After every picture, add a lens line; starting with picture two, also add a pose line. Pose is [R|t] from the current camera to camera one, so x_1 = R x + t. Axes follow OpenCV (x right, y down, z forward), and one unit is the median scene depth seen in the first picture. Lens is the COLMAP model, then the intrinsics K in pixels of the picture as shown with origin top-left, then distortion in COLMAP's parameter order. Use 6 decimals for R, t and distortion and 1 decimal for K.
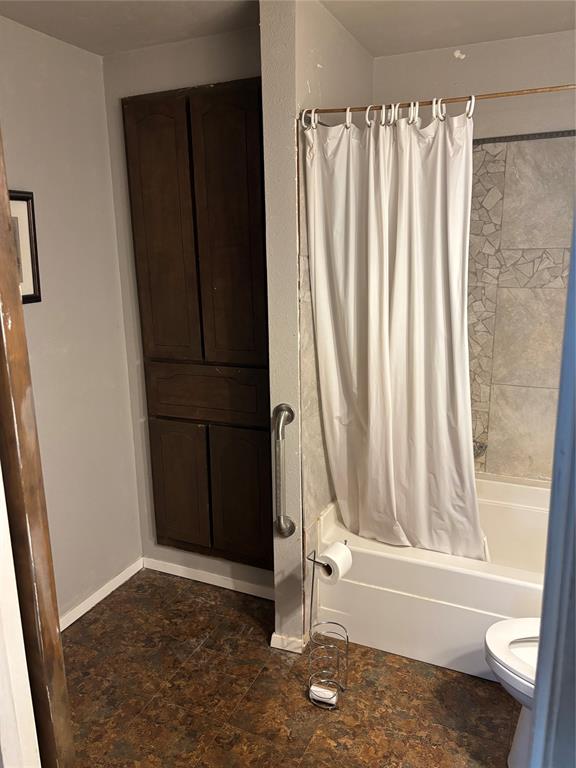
lens RADIAL K [[583.6, 0, 288.7], [0, 583.6, 385.9], [0, 0, 1]] dist [0.062730, -0.068089]
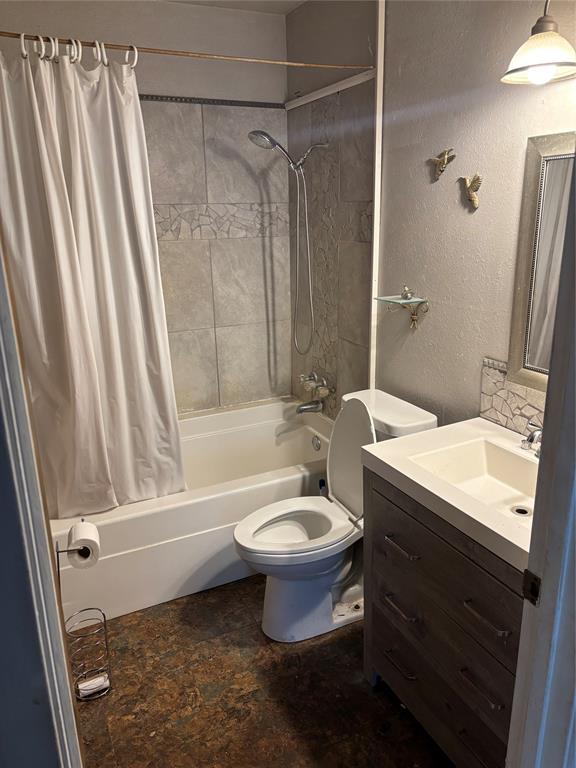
lens RADIAL K [[583.6, 0, 288.9], [0, 583.6, 383.9], [0, 0, 1]] dist [0.062730, -0.068089]
pose [[0.635574, -0.220269, 0.739951, -0.336691], [0.182650, 0.974128, 0.133093, -0.009175], [-0.750123, 0.050562, 0.659363, 0.130003]]
